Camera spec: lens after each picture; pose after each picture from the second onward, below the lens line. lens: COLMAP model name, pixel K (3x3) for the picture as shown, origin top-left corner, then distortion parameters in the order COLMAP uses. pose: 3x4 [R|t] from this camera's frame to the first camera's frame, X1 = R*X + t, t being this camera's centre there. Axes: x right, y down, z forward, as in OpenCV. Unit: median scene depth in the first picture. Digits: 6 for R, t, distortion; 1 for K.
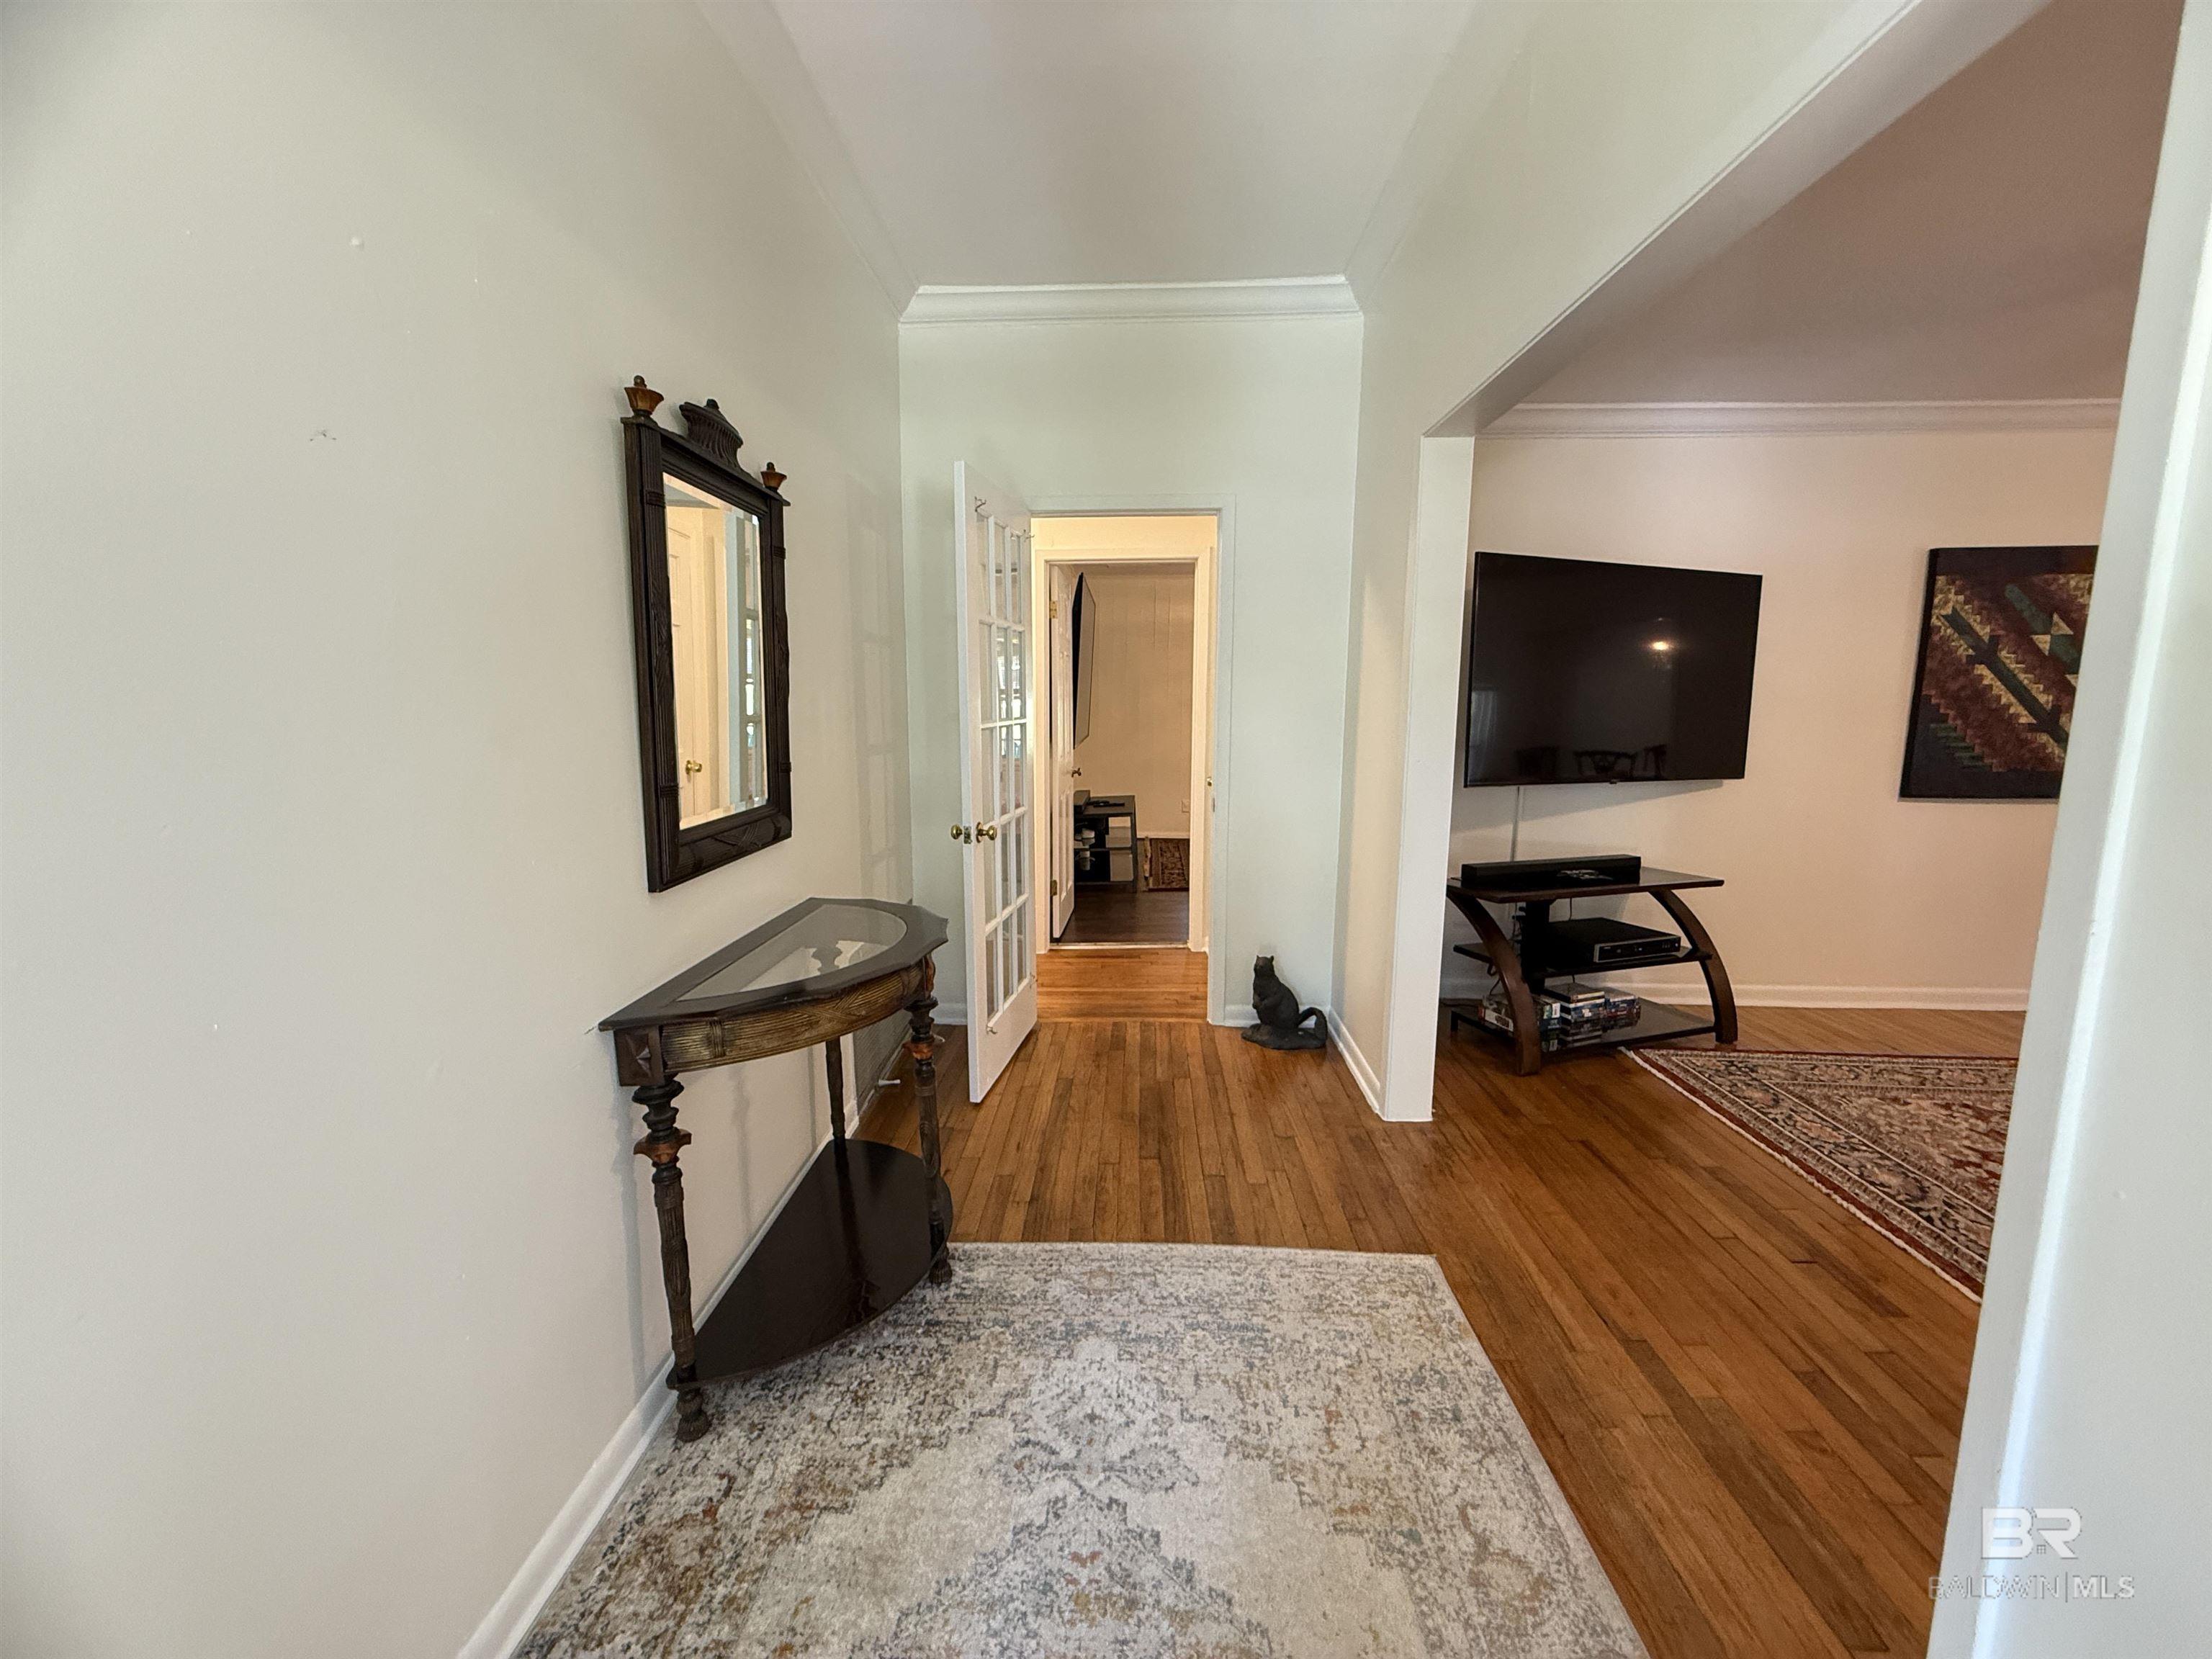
lens RADIAL K [[884.4, 0, 1100.0], [0, 884.4, 820.9], [0, 0, 1]] dist [-0.000100, -0.000214]
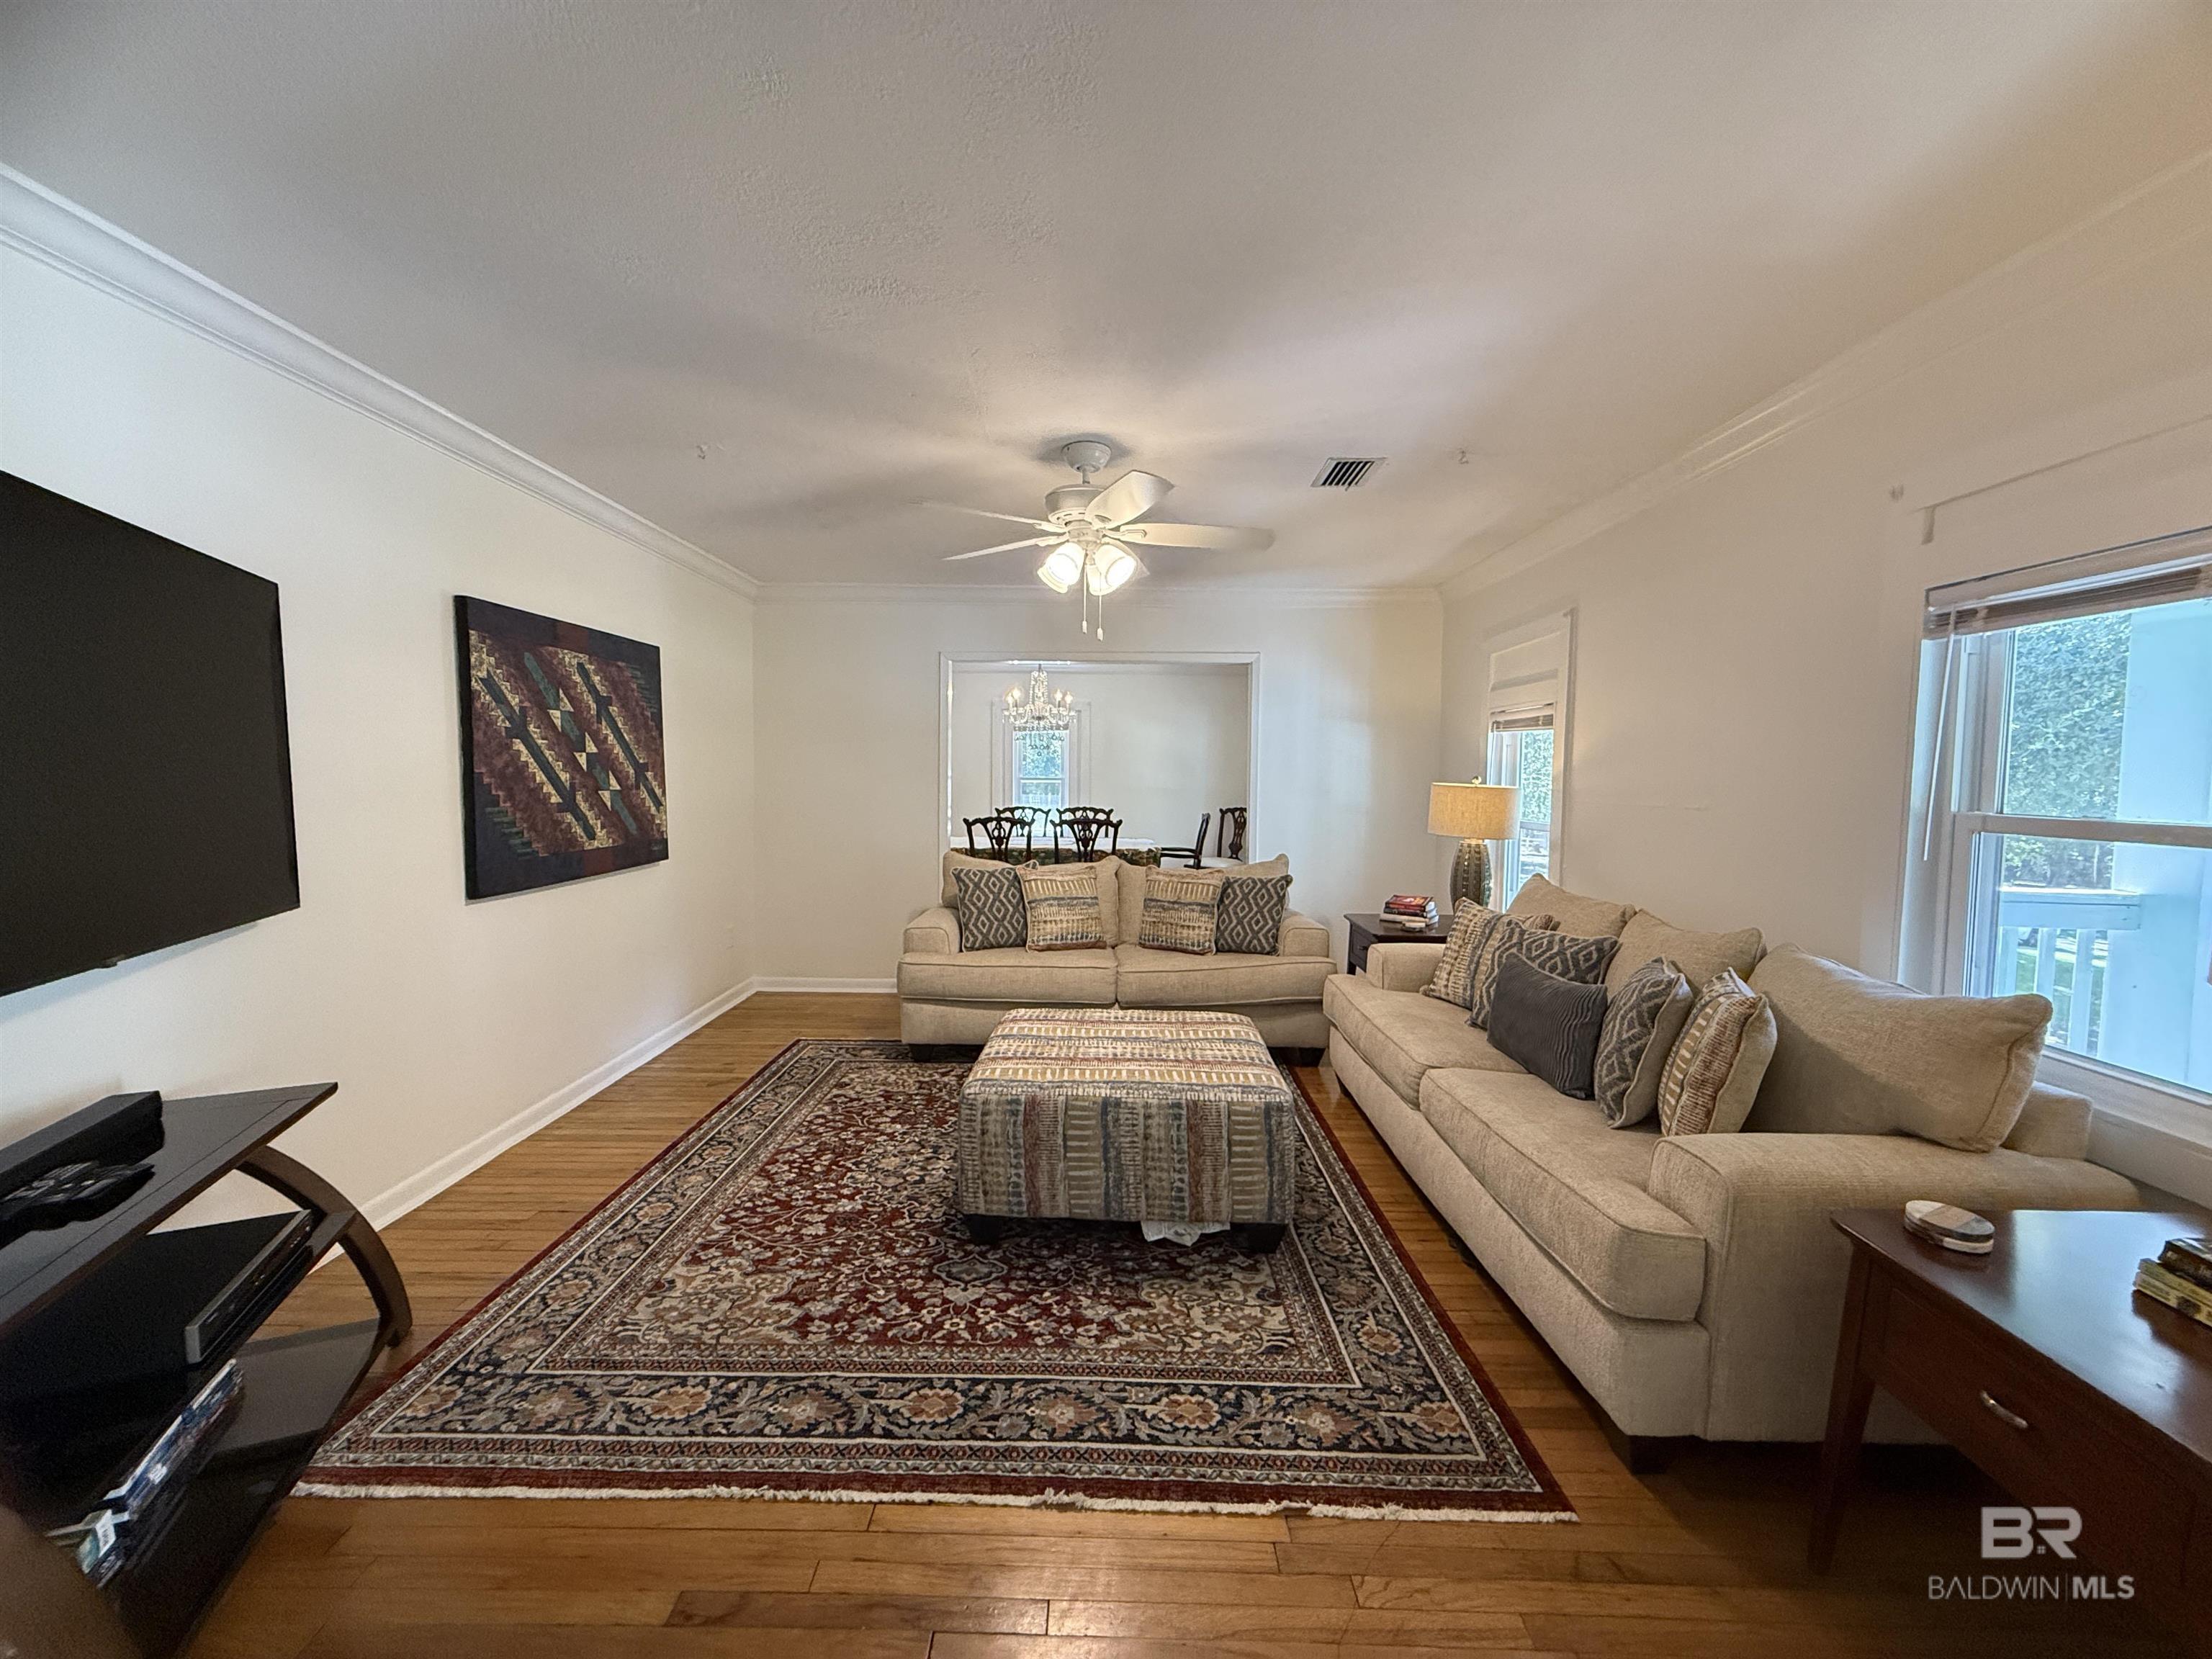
lens RADIAL K [[884.4, 0, 1107.2], [0, 884.4, 829.3], [0, 0, 1]] dist [-0.000100, -0.000214]
pose [[-0.027703, -0.065612, 0.997461, 0.097730], [0.124213, 0.989884, 0.068564, -0.075516], [-0.991869, 0.125797, -0.019273, 0.448874]]
